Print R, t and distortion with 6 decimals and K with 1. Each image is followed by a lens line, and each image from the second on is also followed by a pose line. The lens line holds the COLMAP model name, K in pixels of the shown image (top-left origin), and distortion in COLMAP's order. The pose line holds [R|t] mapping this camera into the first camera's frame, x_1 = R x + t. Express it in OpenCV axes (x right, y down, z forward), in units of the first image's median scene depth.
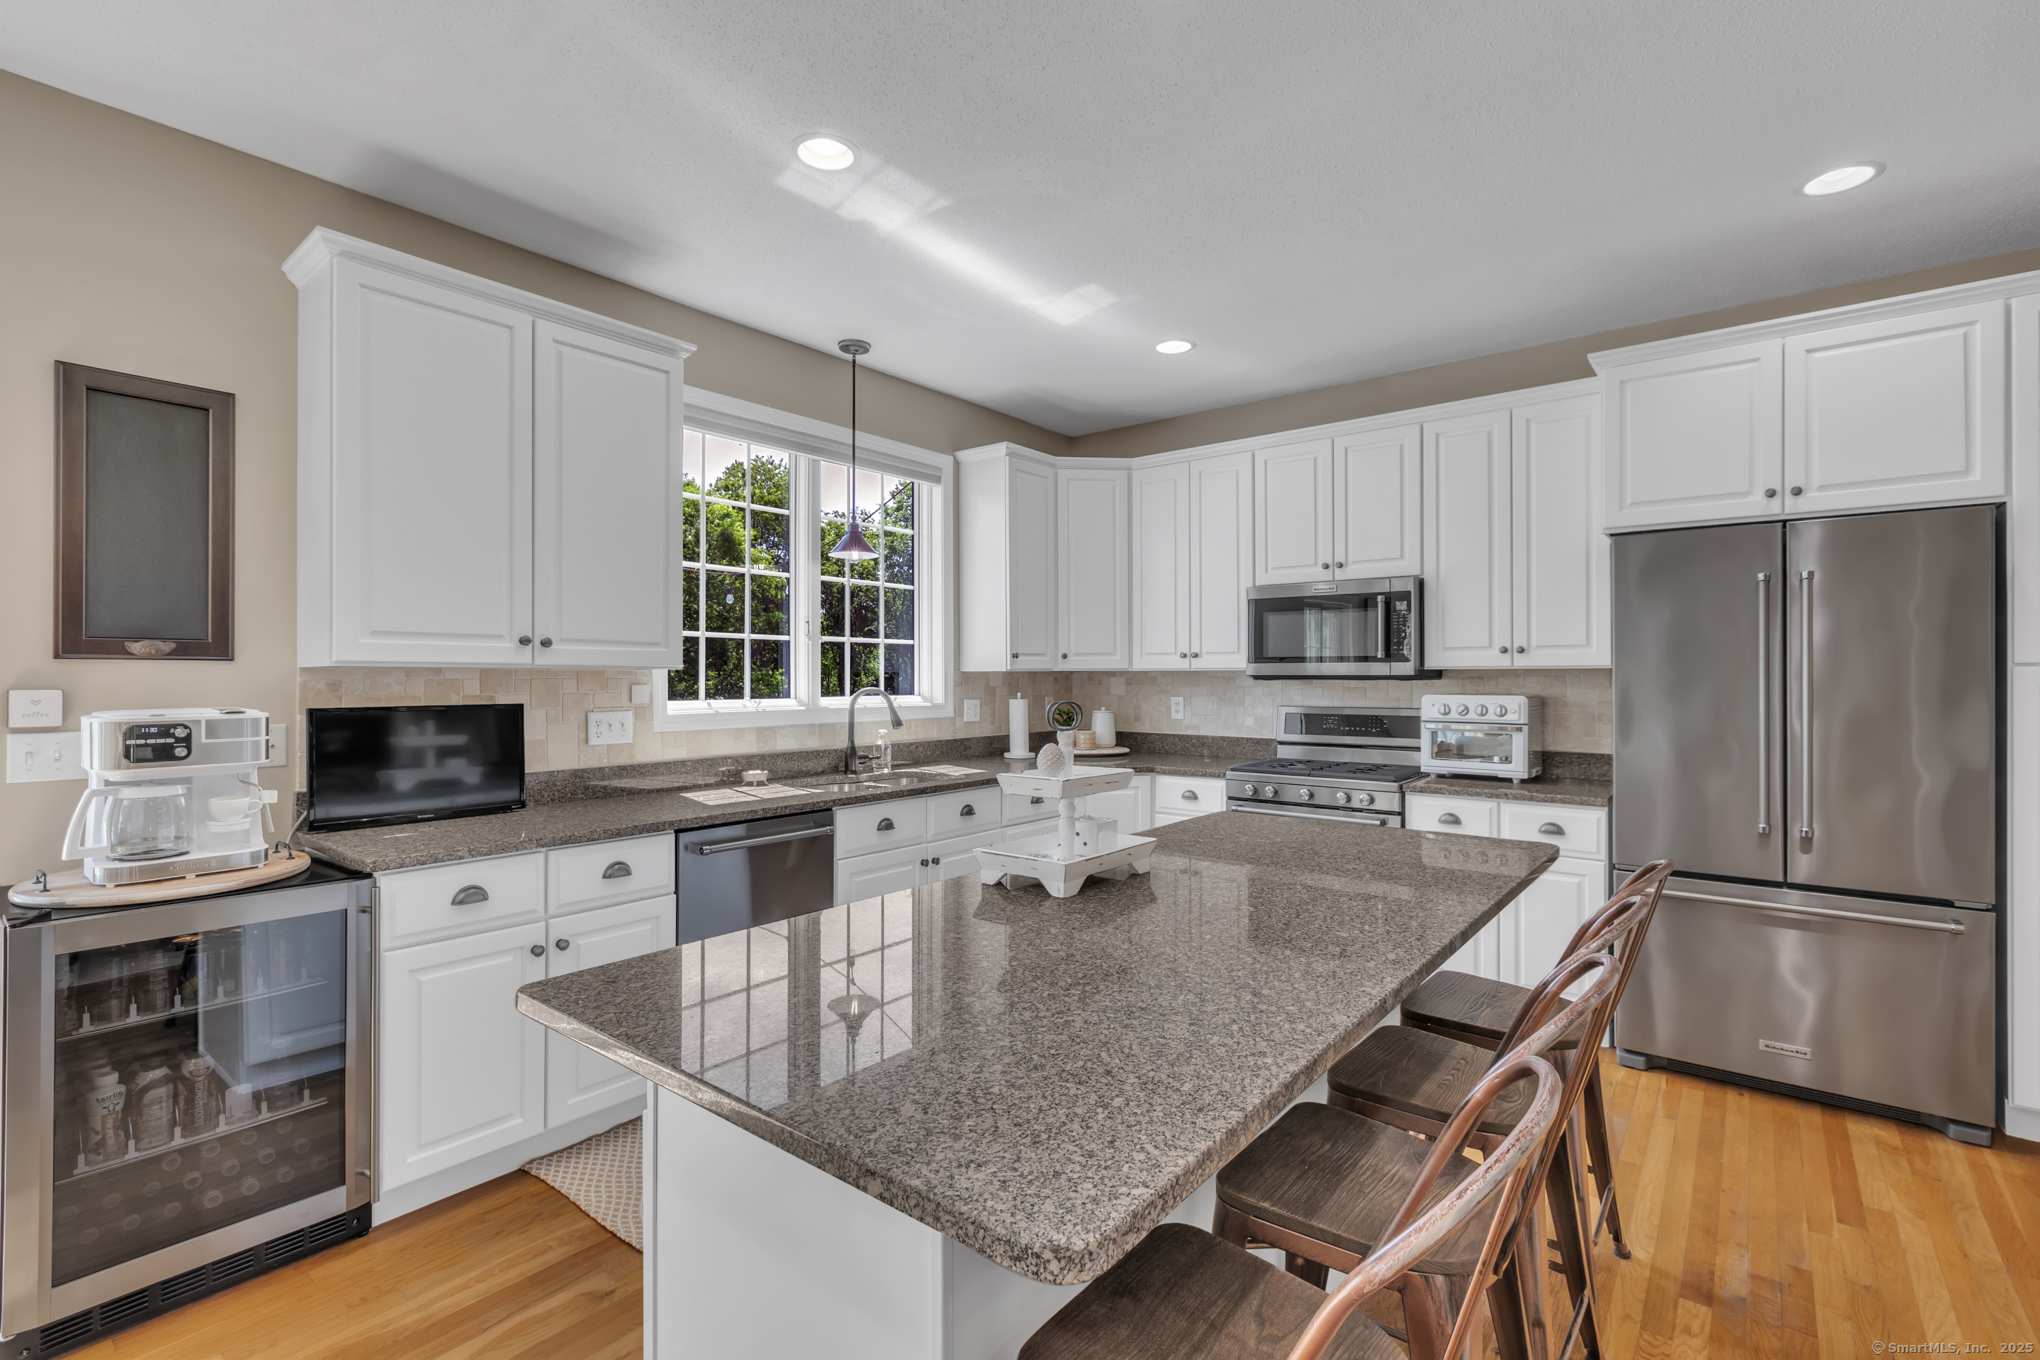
lens RADIAL K [[915.9, 0, 1017.2], [0, 915.9, 671.8], [0, 0, 1]] dist [-0.000100, -0.002095]
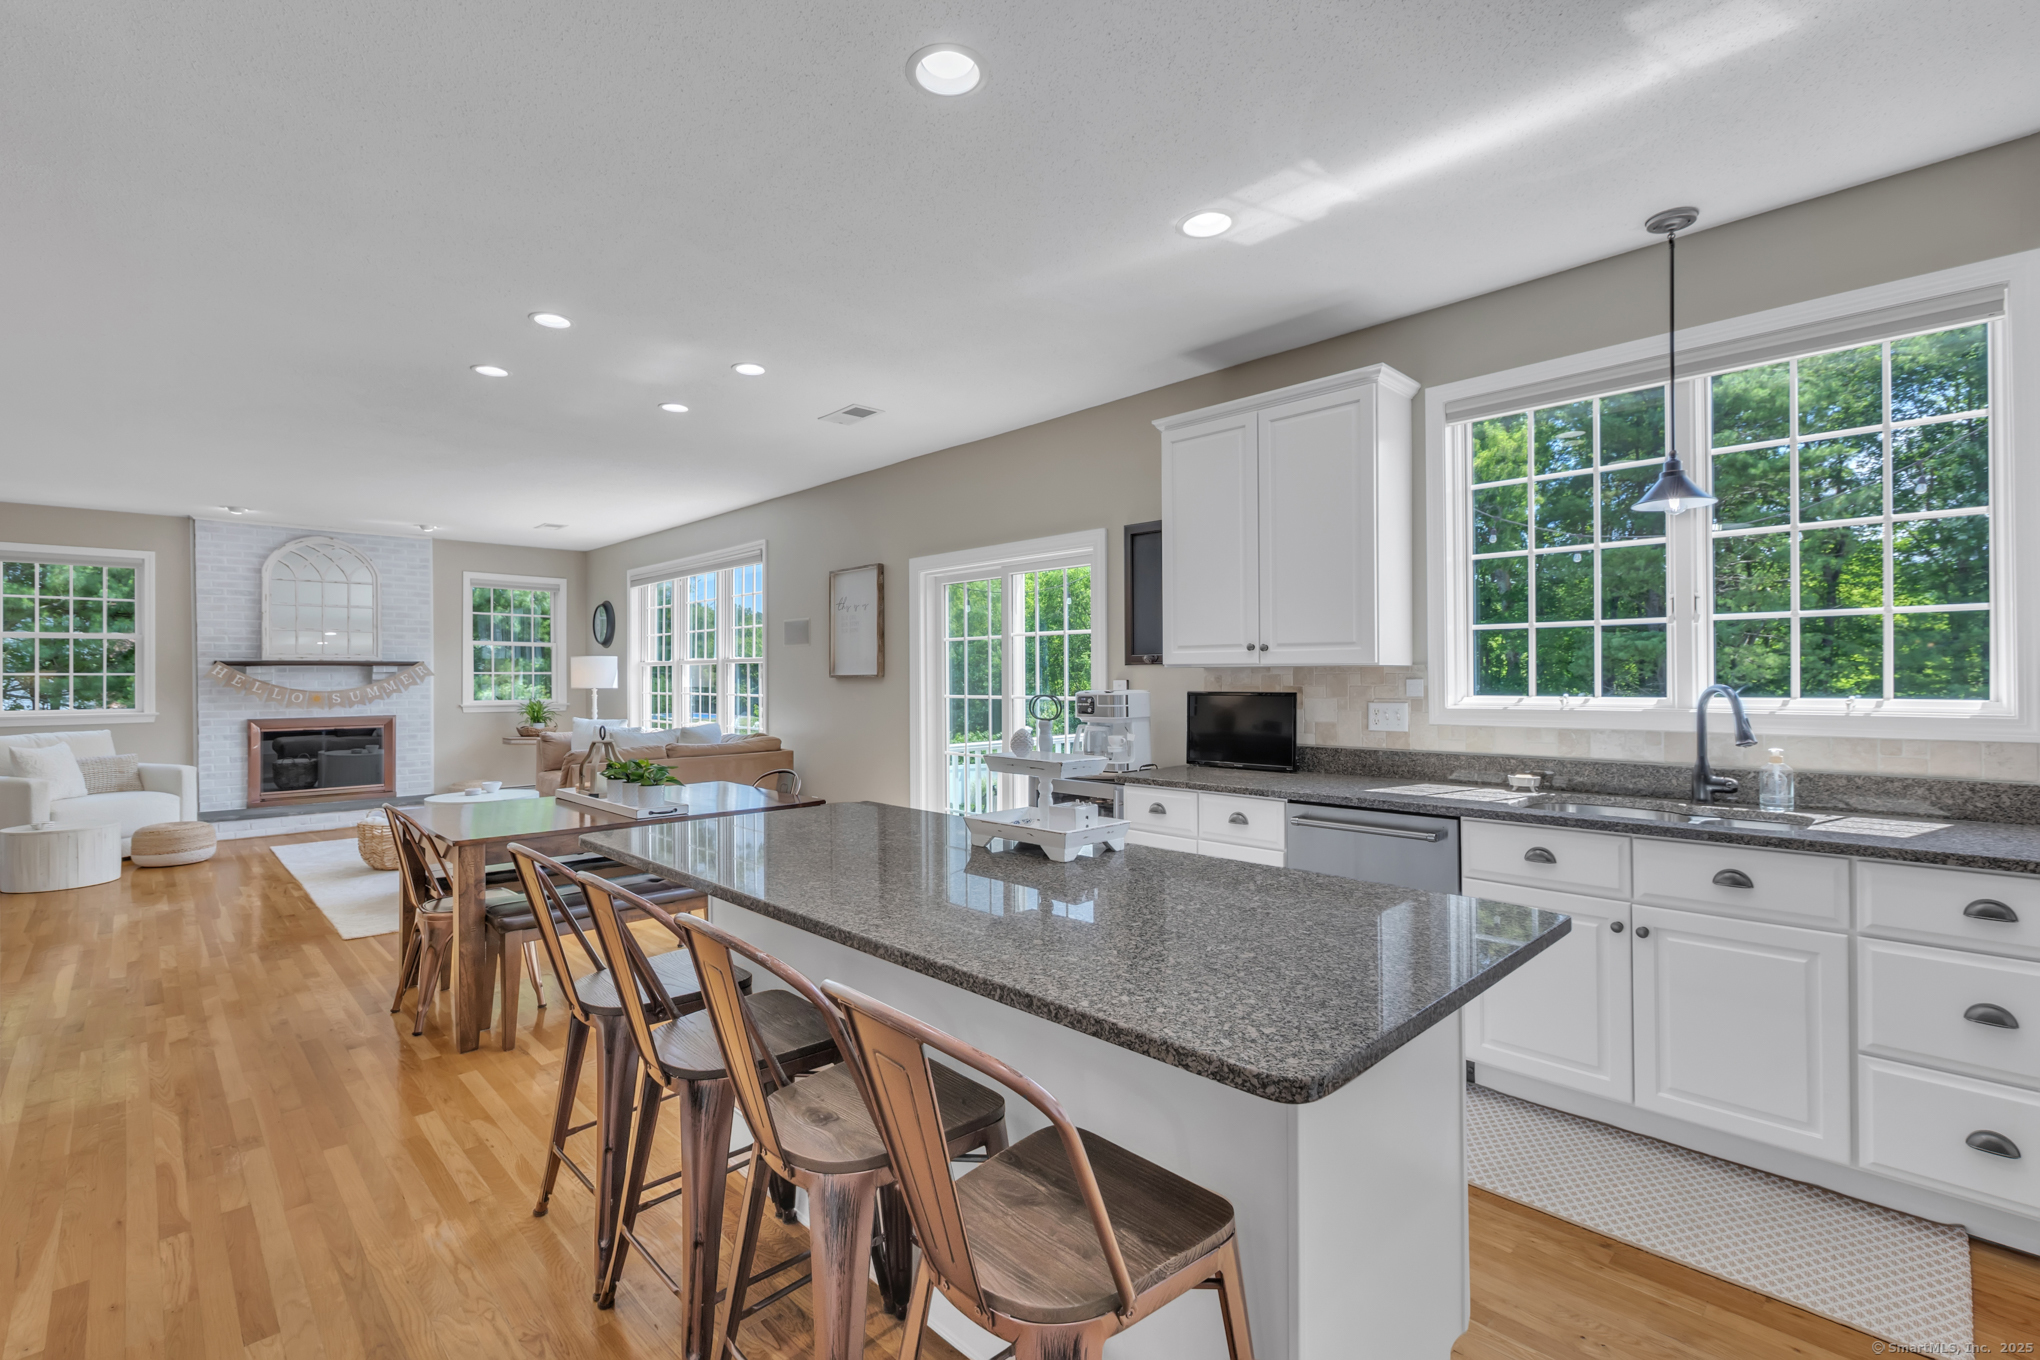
lens RADIAL K [[915.9, 0, 1022.3], [0, 915.9, 672.3], [0, 0, 1]] dist [-0.000100, -0.002095]
pose [[-0.119892, -0.003564, -0.992781, 0.633740], [0.012609, 0.999907, -0.005112, 0.005209], [0.992707, -0.013131, -0.119836, 0.586966]]
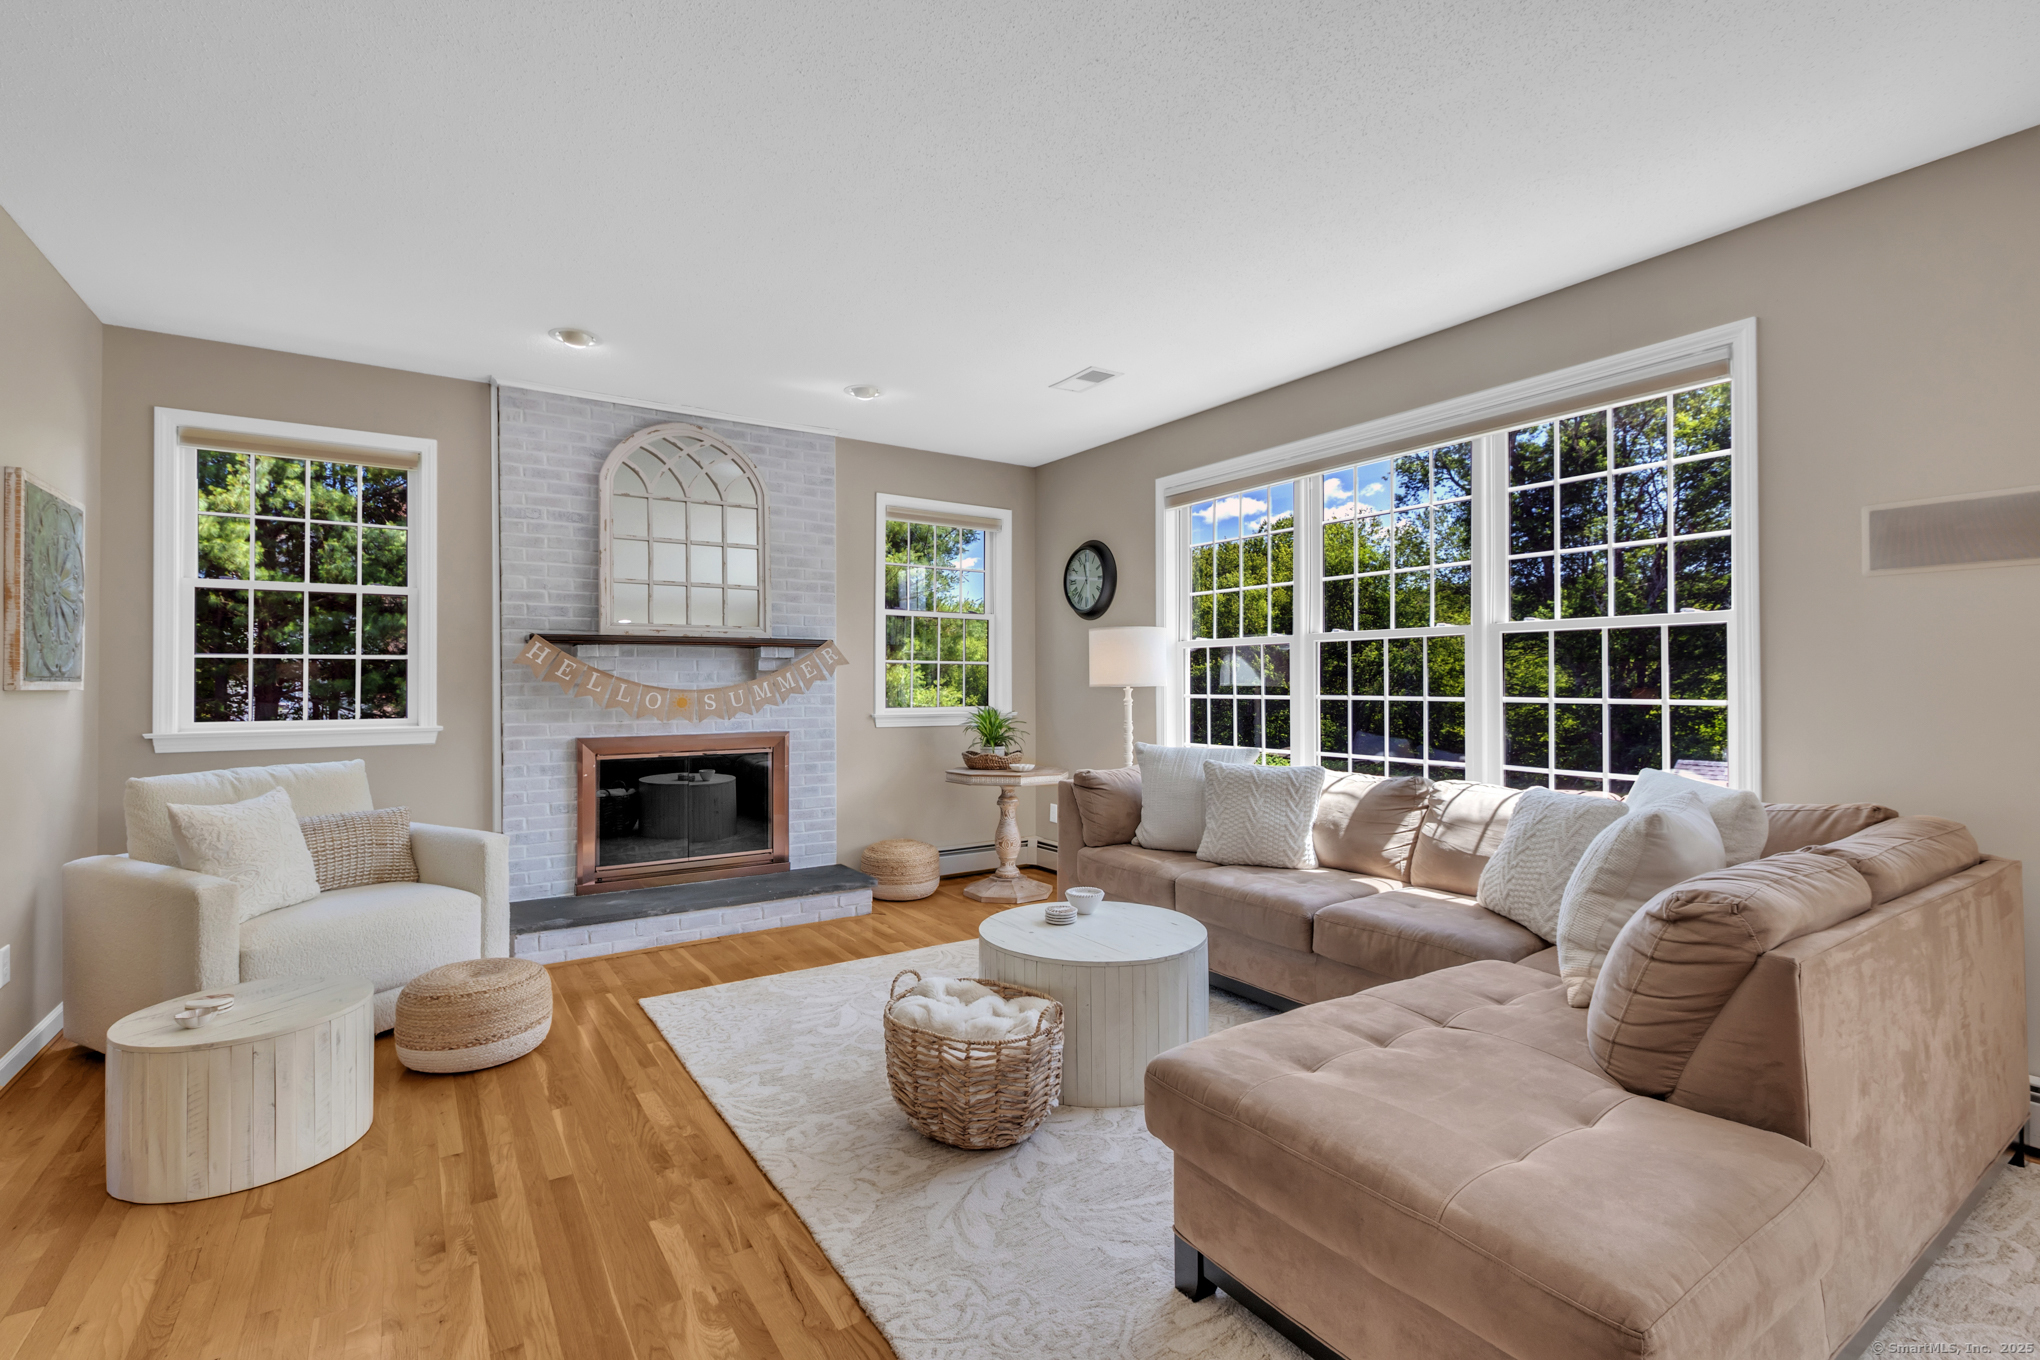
lens RADIAL K [[915.9, 0, 1017.9], [0, 915.9, 671.8], [0, 0, 1]] dist [-0.000100, -0.002095]
pose [[-0.298896, -0.010431, -0.954229, -0.285246], [0.011259, 0.999832, -0.014457, 0.017001], [0.954219, -0.015065, -0.298728, -0.544679]]
